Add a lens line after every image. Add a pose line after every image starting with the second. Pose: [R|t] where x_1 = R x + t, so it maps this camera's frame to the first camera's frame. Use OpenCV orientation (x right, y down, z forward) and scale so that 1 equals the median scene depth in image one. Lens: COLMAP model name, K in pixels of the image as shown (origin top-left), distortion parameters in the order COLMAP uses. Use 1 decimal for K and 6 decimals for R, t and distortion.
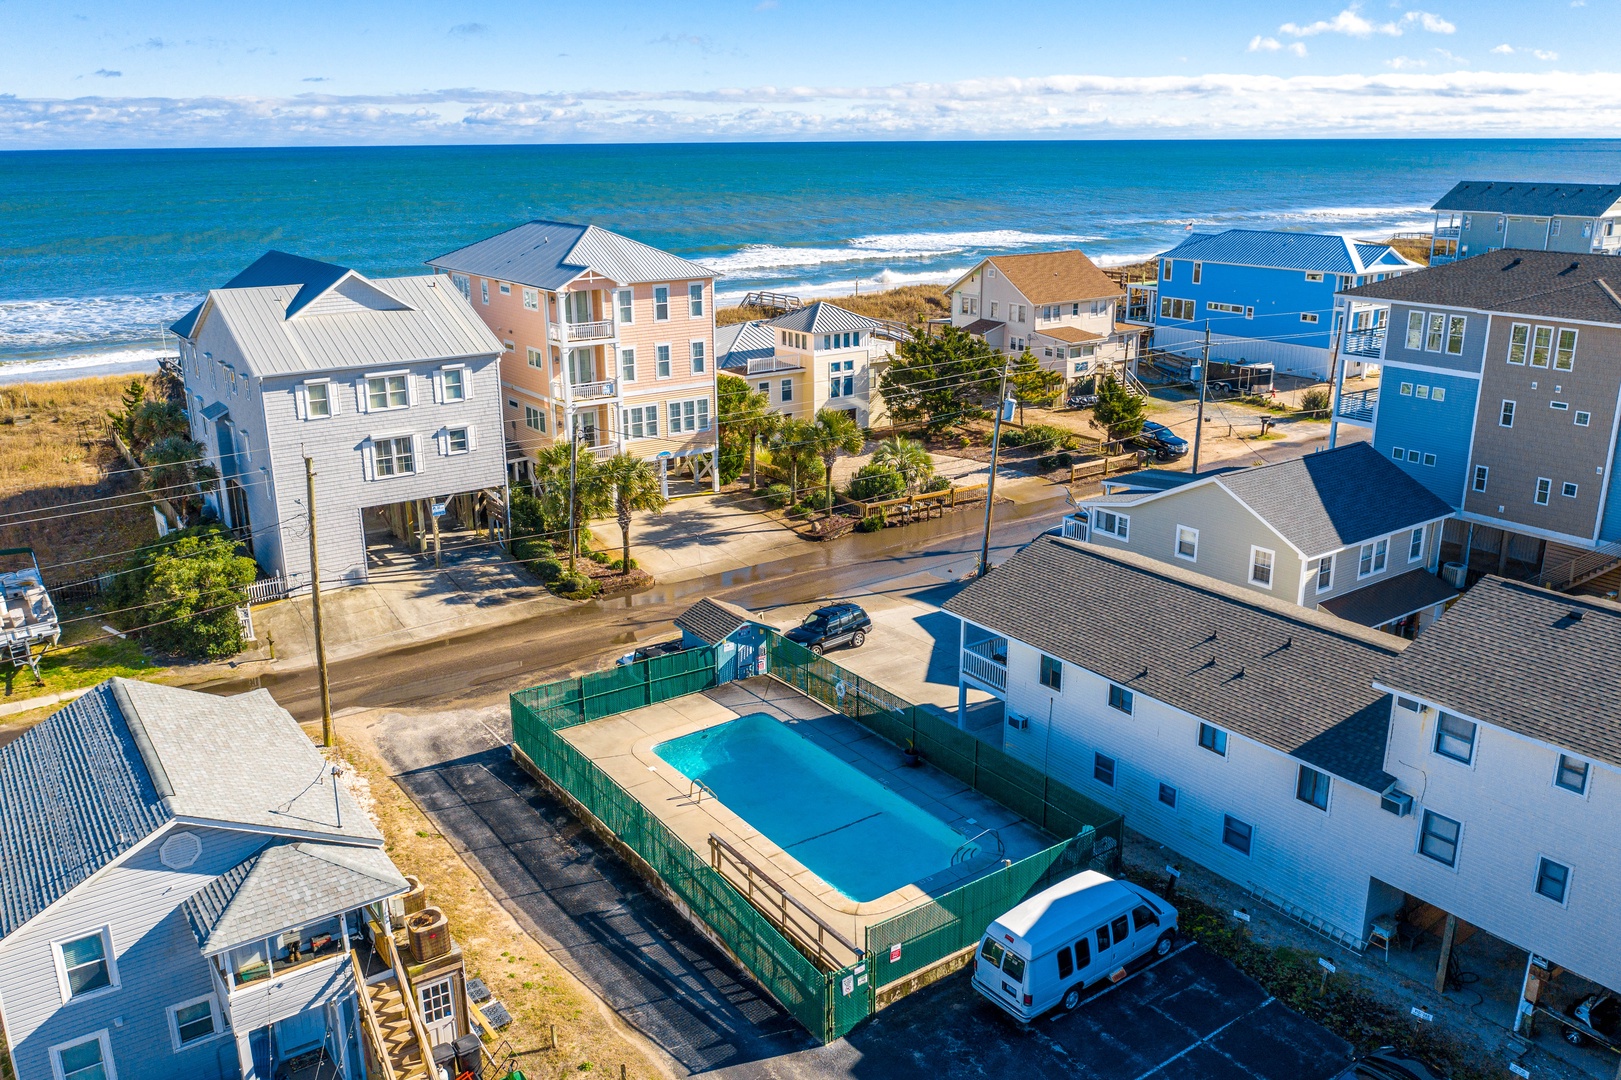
lens RADIAL K [[1284.4, 0, 810.5], [0, 1284.4, 540.0], [0, 0, 1]] dist [-0.000022, -0.000612]
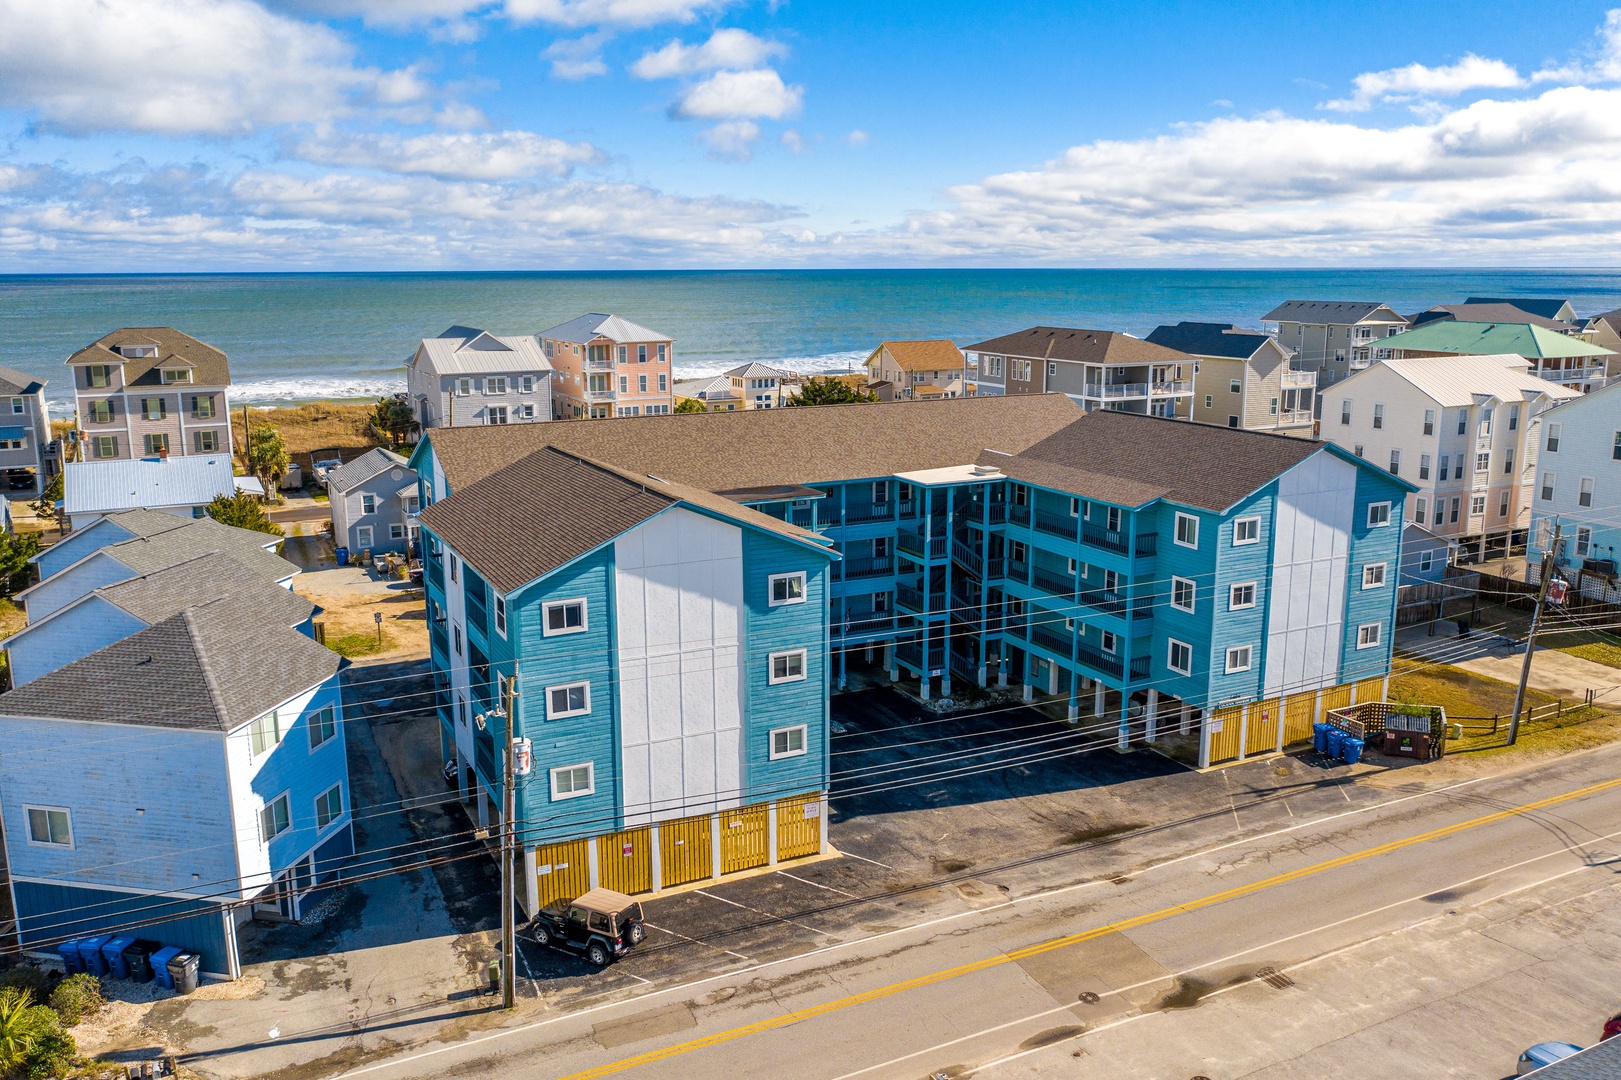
lens RADIAL K [[1284.4, 0, 810.5], [0, 1284.4, 540.0], [0, 0, 1]] dist [-0.000022, -0.000612]
pose [[0.988796, 0.034813, -0.145156, 0.467677], [-0.047977, 0.994947, -0.088198, 0.279193], [0.141353, 0.094174, 0.985470, -0.932676]]
